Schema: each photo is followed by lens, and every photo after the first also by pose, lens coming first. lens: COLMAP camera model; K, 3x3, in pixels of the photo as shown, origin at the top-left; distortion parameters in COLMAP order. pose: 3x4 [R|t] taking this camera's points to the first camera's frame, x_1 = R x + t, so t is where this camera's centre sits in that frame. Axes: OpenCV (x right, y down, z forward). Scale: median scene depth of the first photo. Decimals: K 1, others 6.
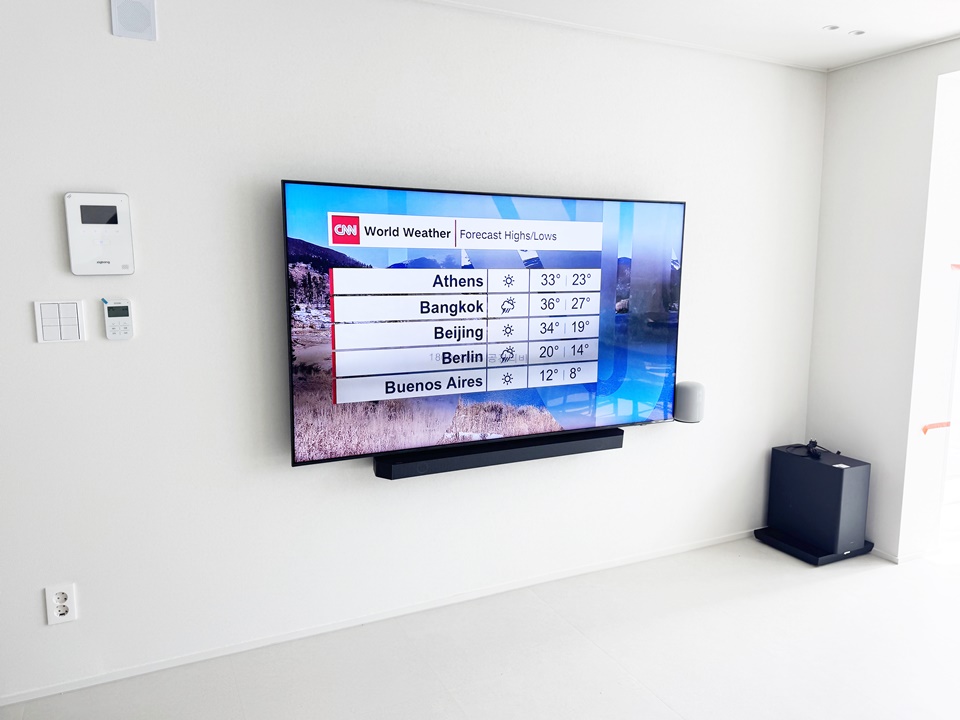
lens RADIAL K [[697.8, 0, 483.9], [0, 697.8, 357.2], [0, 0, 1]] dist [0.011698, -0.021328]
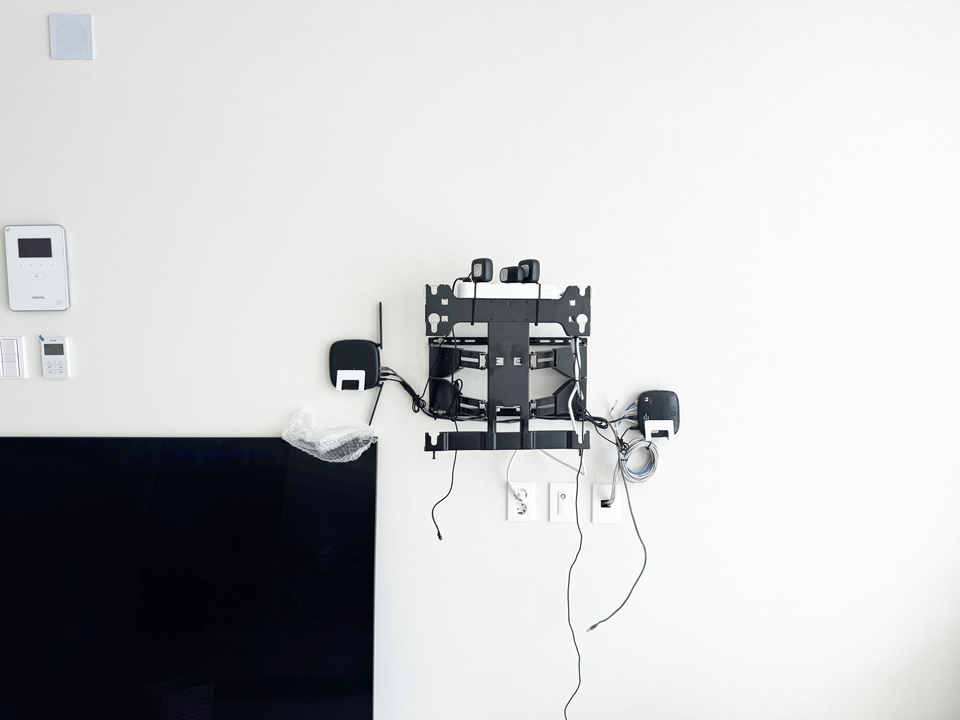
lens RADIAL K [[697.8, 0, 482.6], [0, 697.8, 363.2], [0, 0, 1]] dist [0.011698, -0.021328]
pose [[0.891471, 0.043801, -0.450955, 0.388775], [-0.061692, 0.997781, -0.025042, -0.054523], [0.448858, 0.050144, 0.892195, 0.387743]]
